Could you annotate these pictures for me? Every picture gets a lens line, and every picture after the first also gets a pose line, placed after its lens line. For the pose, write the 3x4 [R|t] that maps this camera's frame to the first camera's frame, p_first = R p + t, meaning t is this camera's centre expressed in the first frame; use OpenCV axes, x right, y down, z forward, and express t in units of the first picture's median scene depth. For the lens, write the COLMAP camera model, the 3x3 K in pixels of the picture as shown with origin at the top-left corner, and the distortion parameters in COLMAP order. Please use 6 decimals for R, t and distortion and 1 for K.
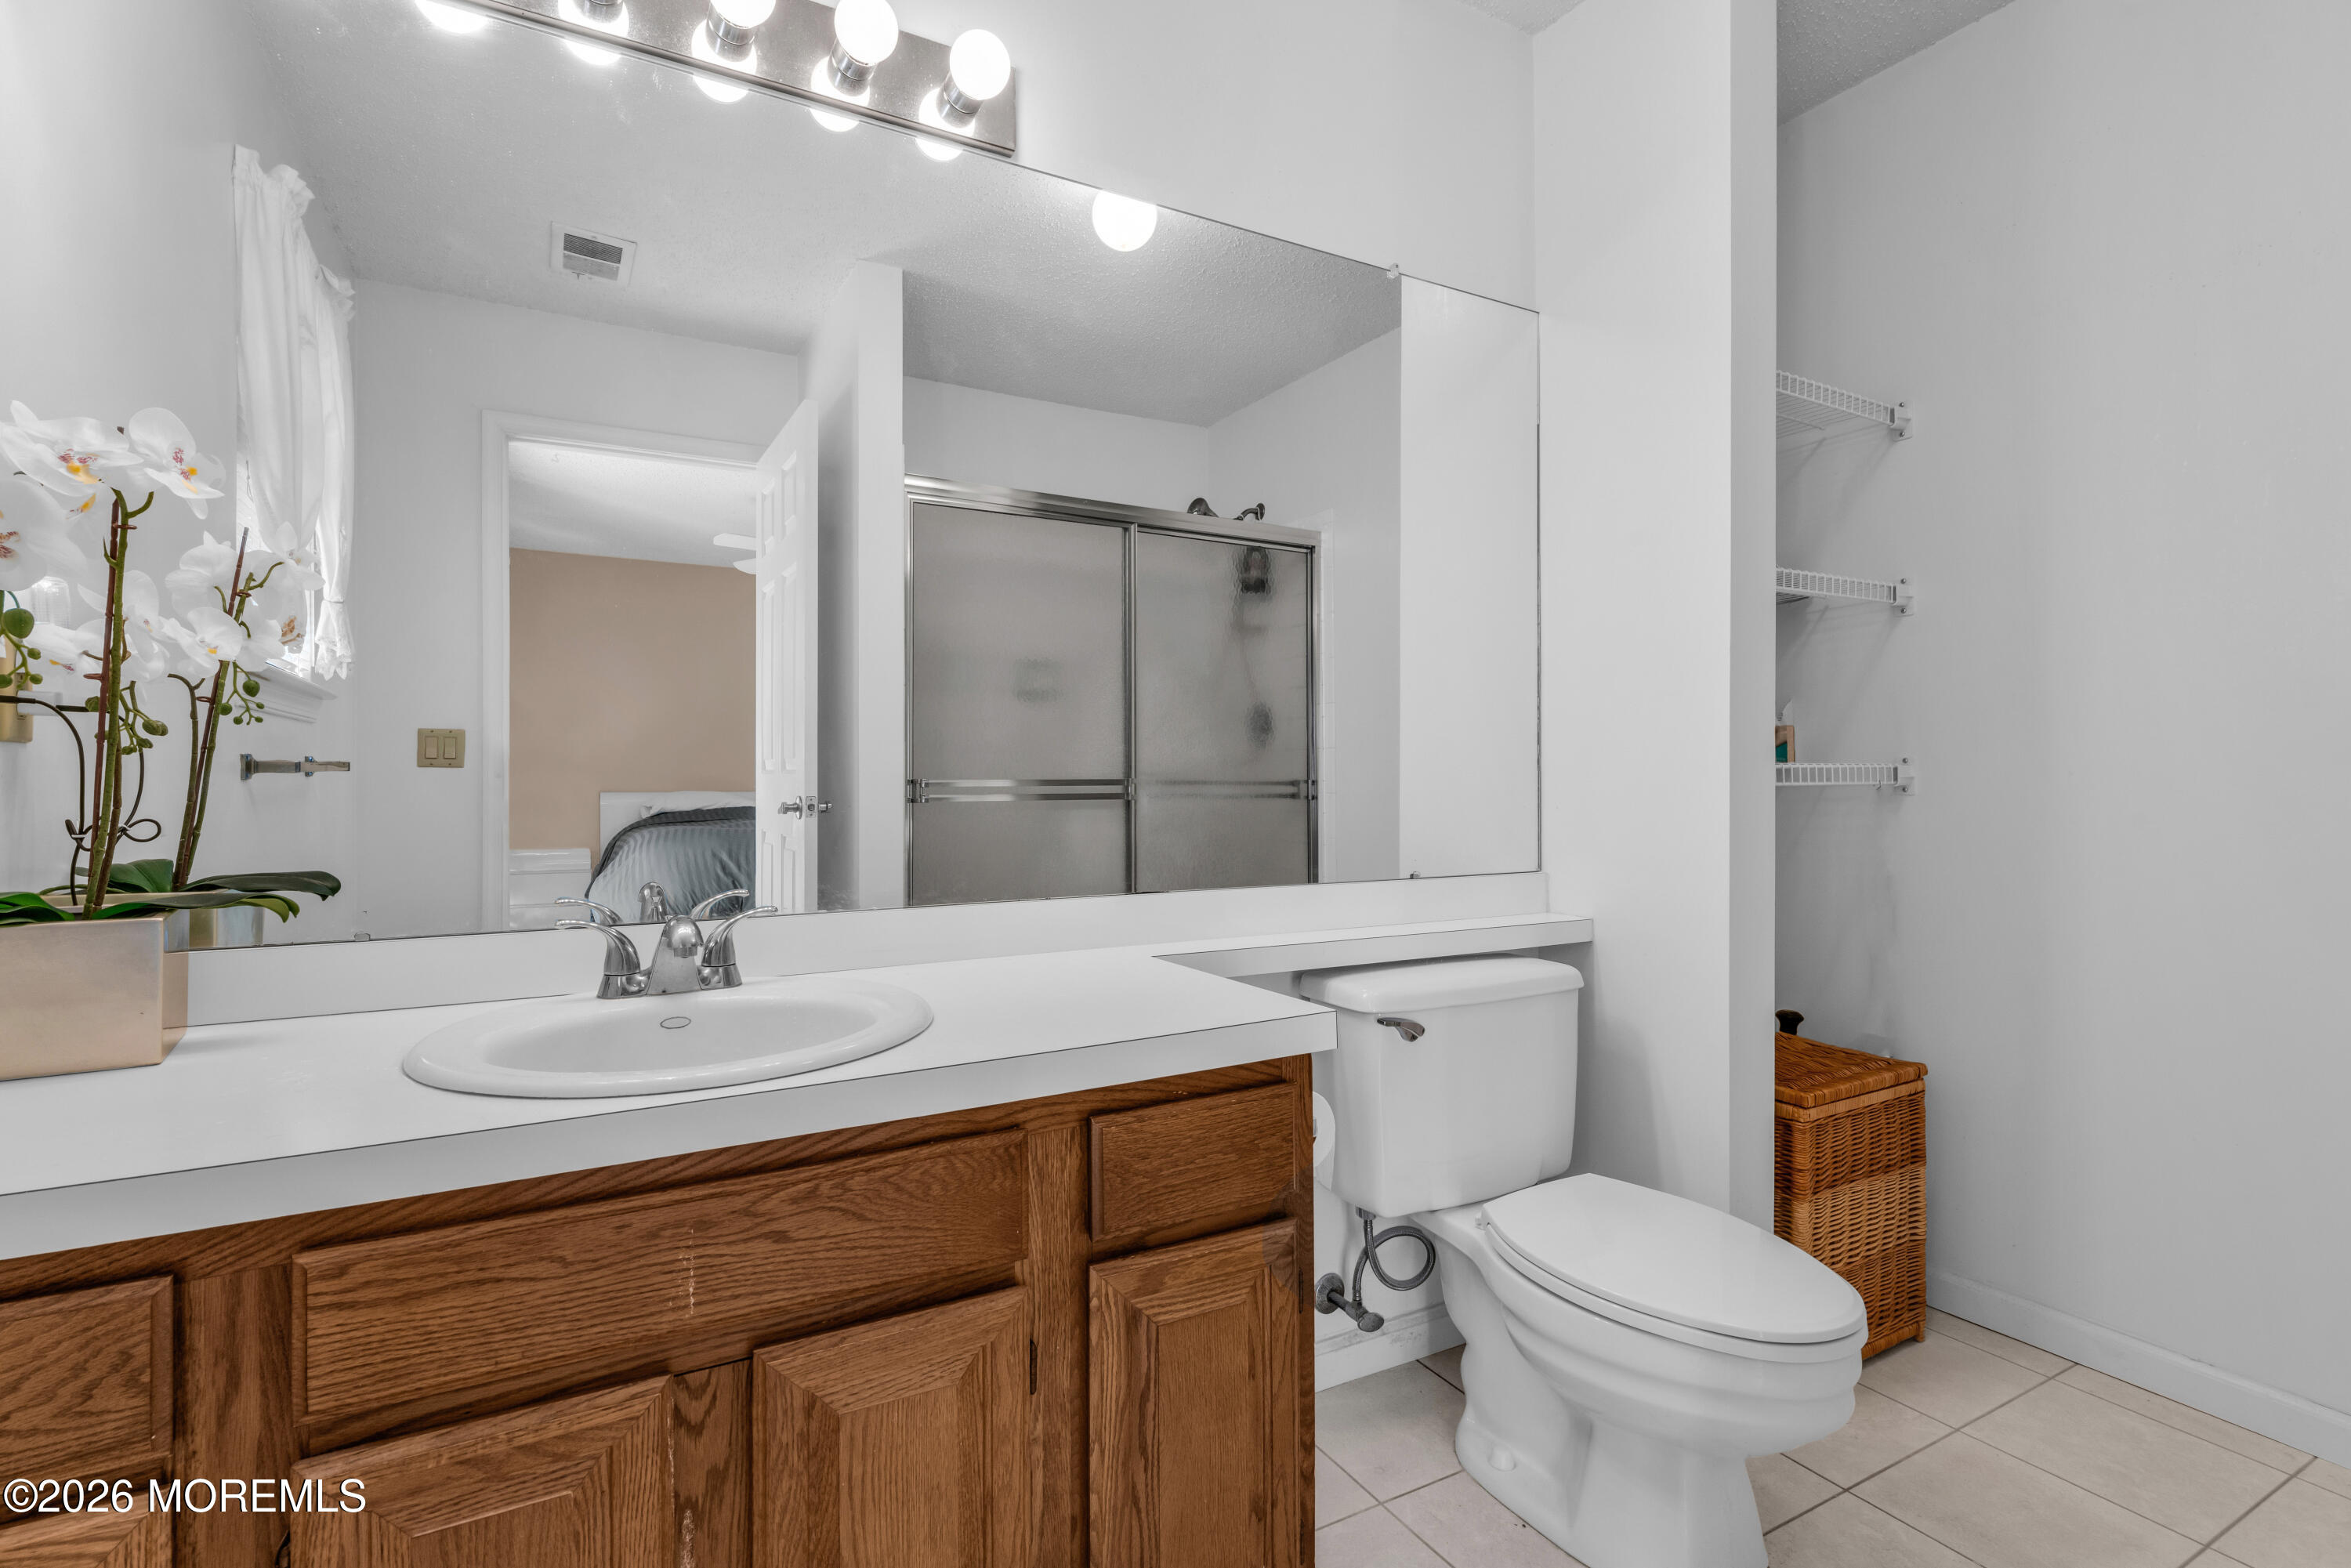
lens RADIAL K [[1087.6, 0, 1168.4], [0, 1087.6, 783.6], [0, 0, 1]] dist [-0.000764, -0.001033]
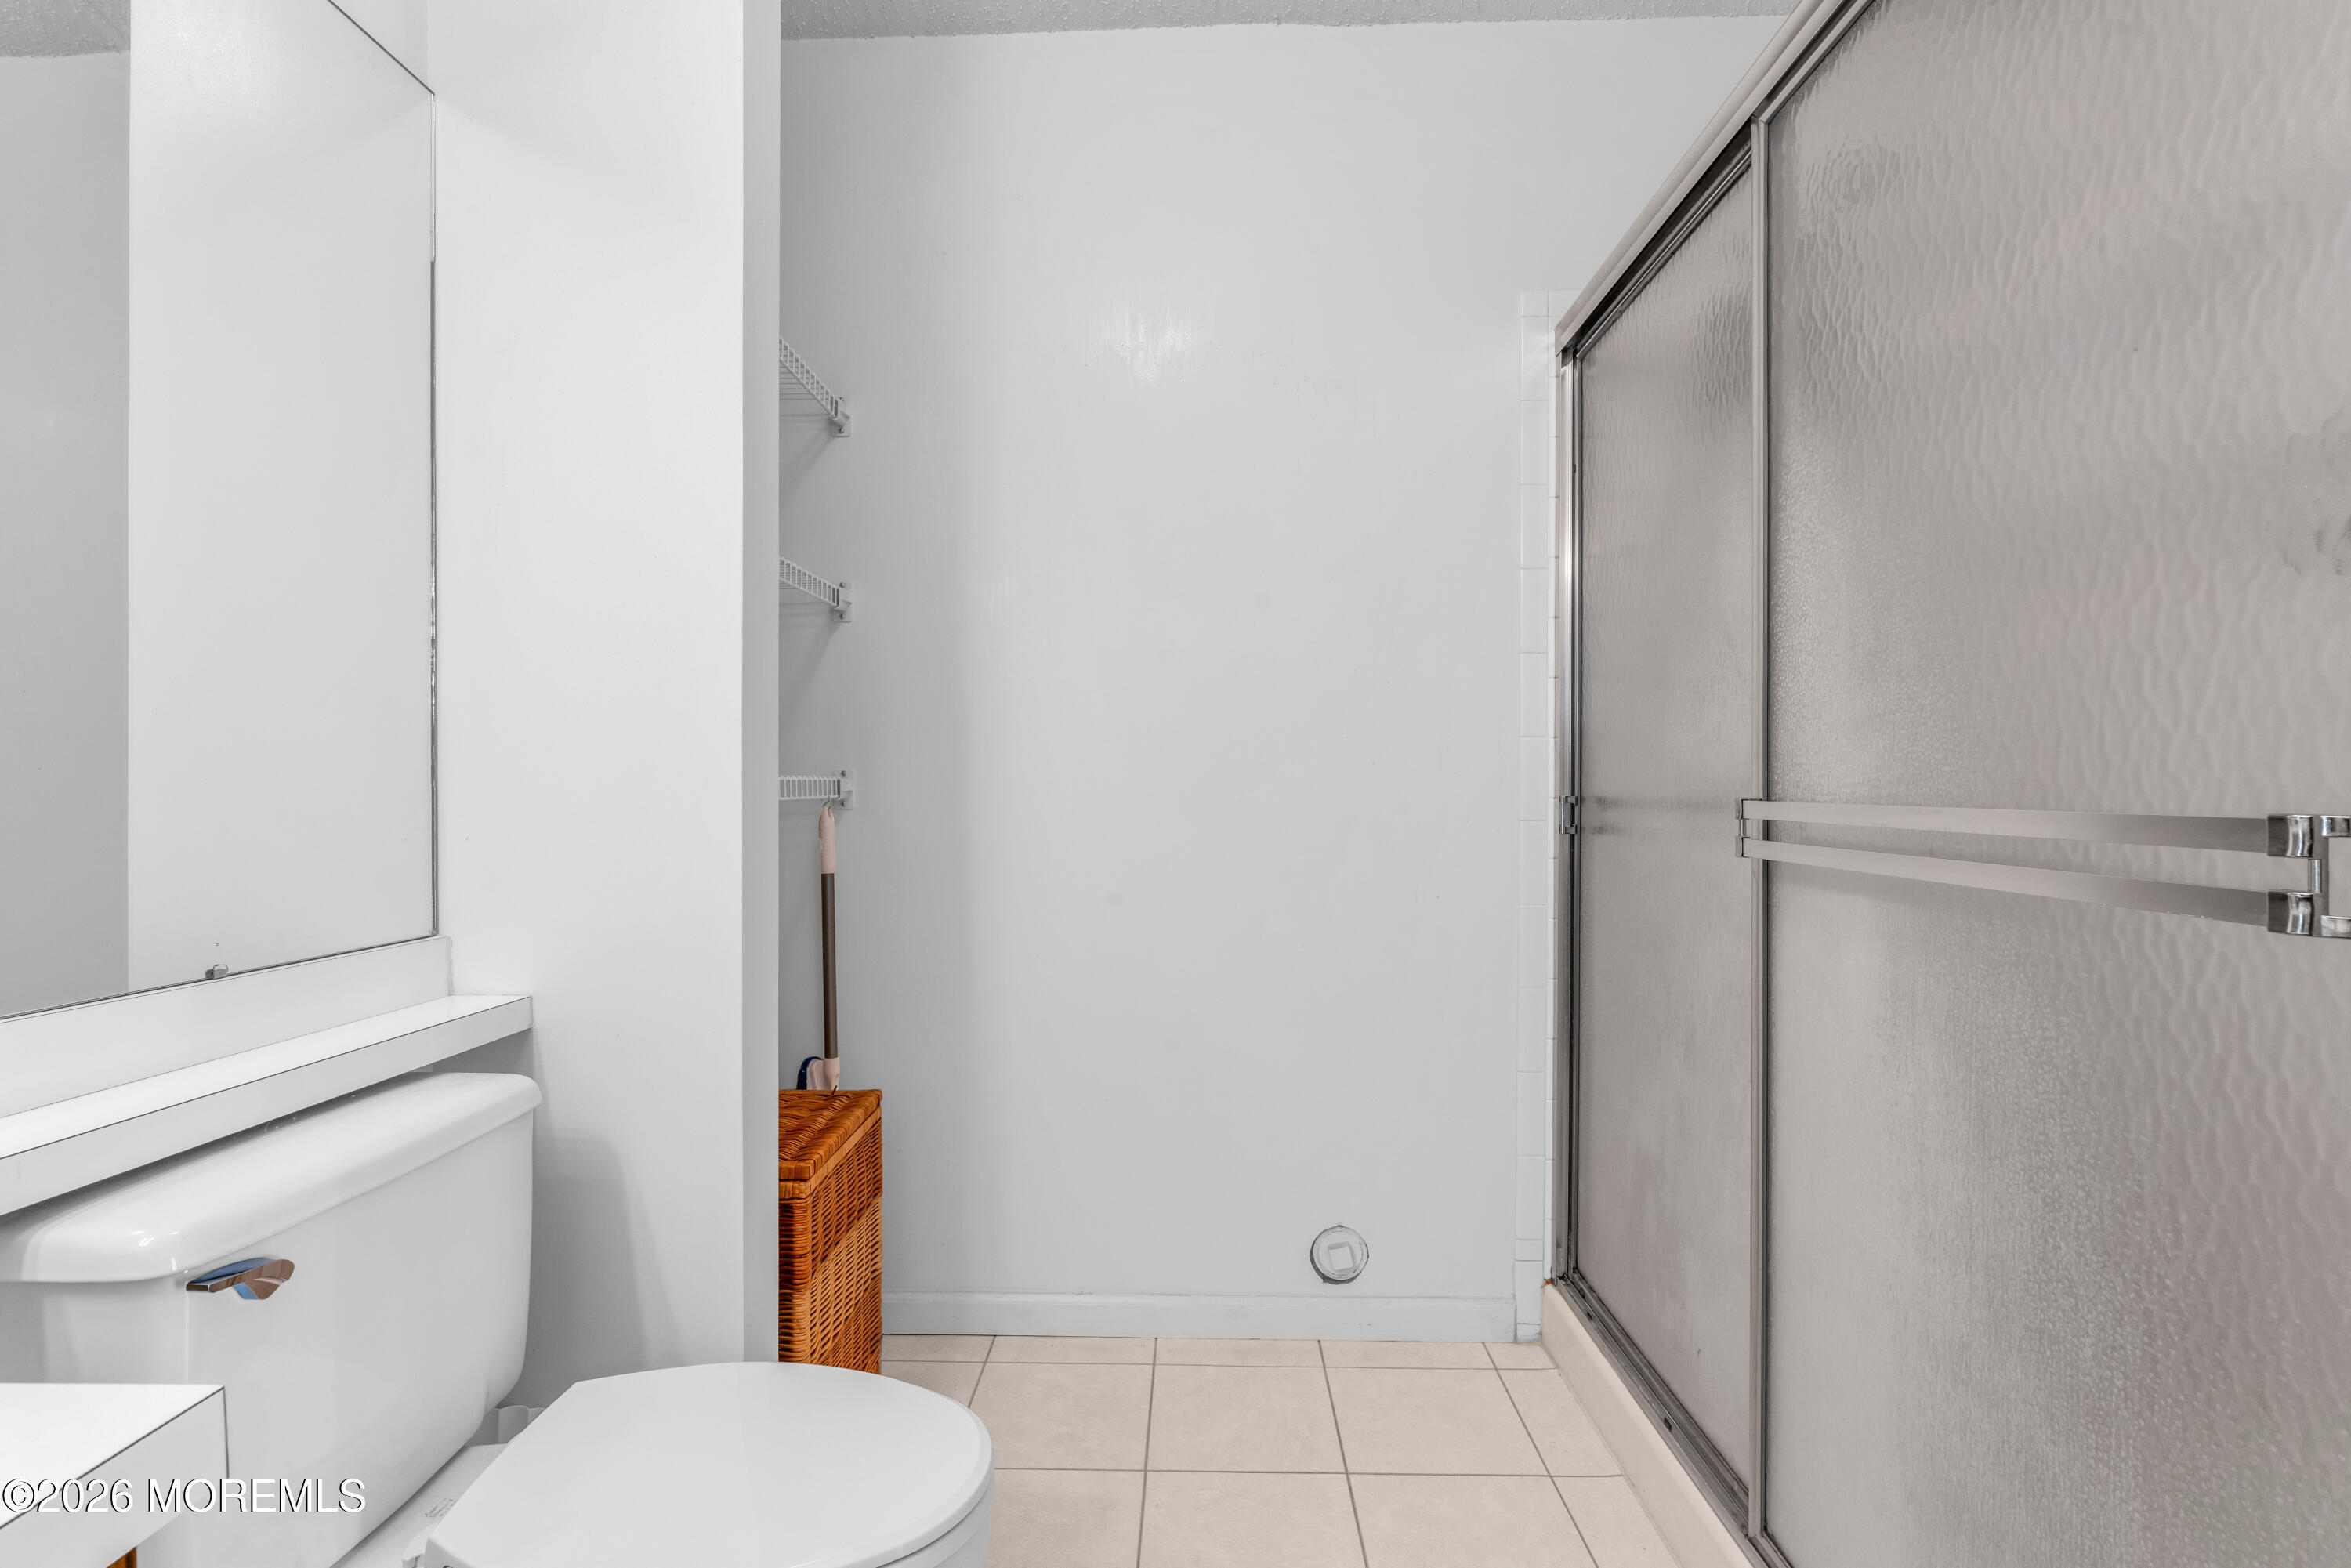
lens RADIAL K [[1087.6, 0, 1168.4], [0, 1087.6, 783.6], [0, 0, 1]] dist [-0.000764, -0.001033]
pose [[0.494321, 0.002458, 0.869276, -0.012285], [0.013884, 0.999846, -0.010722, 0.002170], [-0.869168, 0.017369, 0.494211, 0.315842]]
